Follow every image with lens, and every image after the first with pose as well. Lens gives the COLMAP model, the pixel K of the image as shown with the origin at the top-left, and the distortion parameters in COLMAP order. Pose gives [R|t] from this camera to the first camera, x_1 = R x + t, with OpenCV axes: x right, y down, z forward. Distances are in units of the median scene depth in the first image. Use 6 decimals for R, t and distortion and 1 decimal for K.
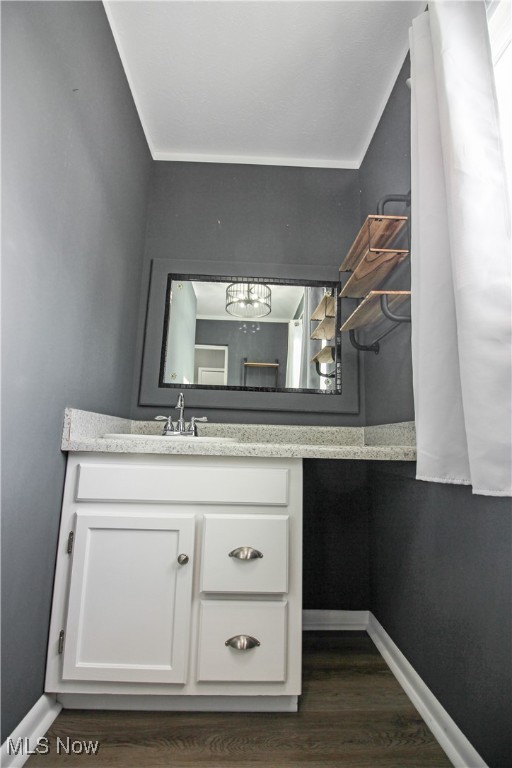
lens RADIAL K [[351.0, 0, 256.6], [0, 351.0, 383.9], [0, 0, 1]] dist [-0.020723, -0.000393]
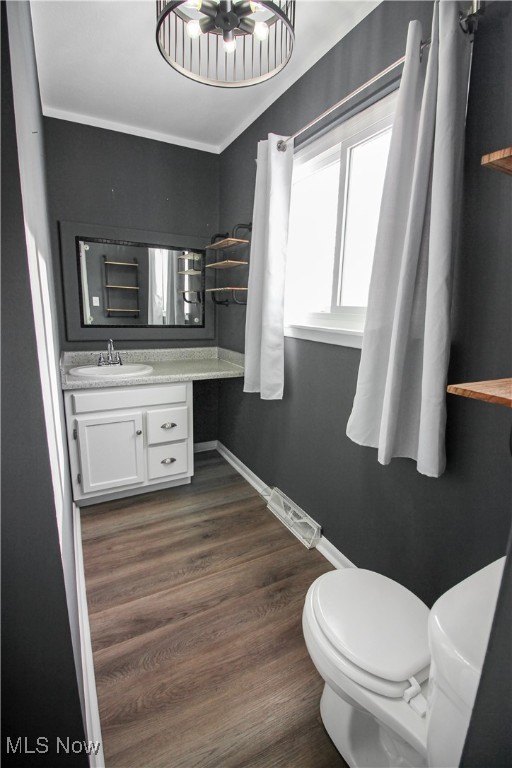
lens RADIAL K [[351.0, 0, 257.6], [0, 351.0, 381.0], [0, 0, 1]] dist [-0.020723, -0.000393]
pose [[0.895985, -0.094688, 0.433872, -0.439529], [-0.079263, 0.927217, 0.366040, -0.584625], [-0.436953, -0.362356, 0.823268, -0.892168]]
